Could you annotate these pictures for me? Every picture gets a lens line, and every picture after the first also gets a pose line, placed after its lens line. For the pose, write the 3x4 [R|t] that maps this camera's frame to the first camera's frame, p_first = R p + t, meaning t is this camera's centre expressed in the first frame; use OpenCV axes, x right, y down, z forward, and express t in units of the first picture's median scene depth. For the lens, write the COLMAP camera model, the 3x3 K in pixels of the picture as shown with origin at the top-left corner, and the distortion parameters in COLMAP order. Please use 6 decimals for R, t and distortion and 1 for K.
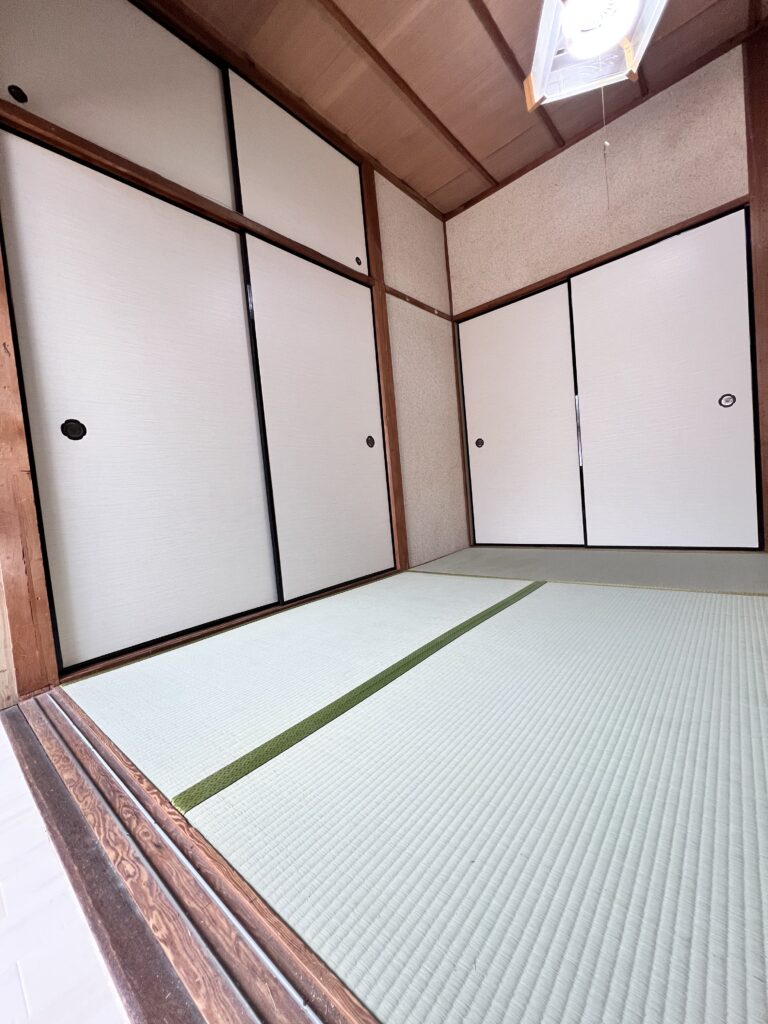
lens RADIAL K [[404.6, 0, 385.0], [0, 404.6, 513.2], [0, 0, 1]] dist [0.000871, 0.000558]
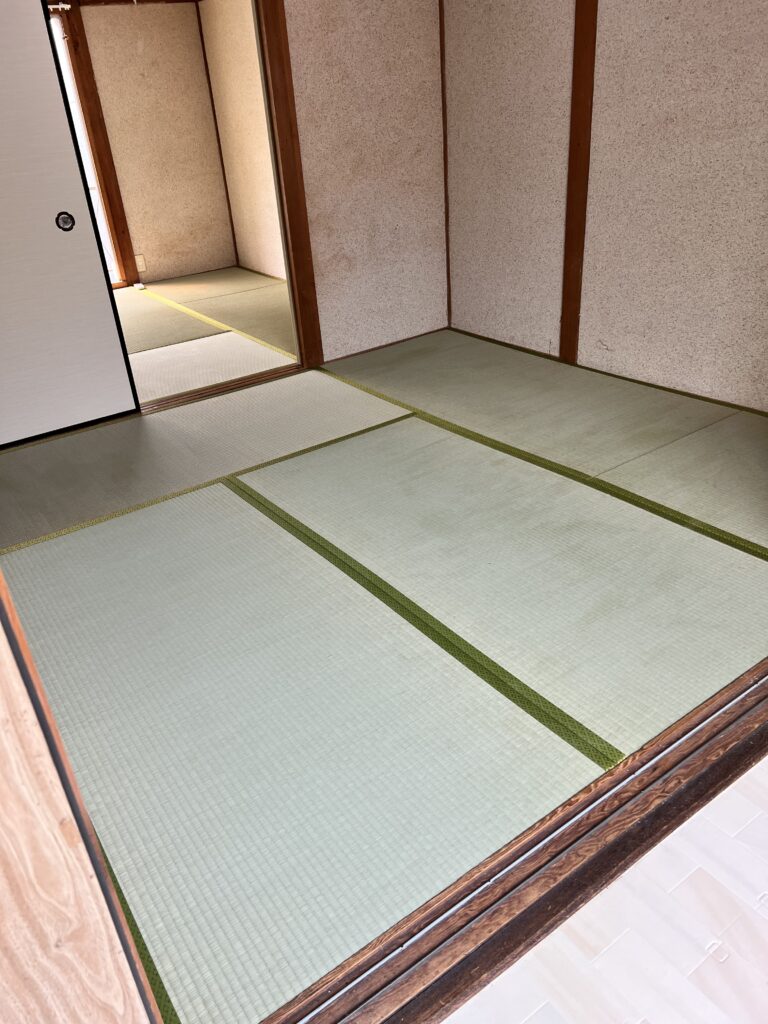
lens RADIAL K [[766.9, 0, 386.4], [0, 766.9, 513.7], [0, 0, 1]] dist [0.035627, -0.026185]
pose [[0.251030, -0.392487, 0.884838, -2.405656], [0.100410, 0.919735, 0.379480, -0.815397], [-0.962757, -0.006414, 0.270290, 1.099798]]
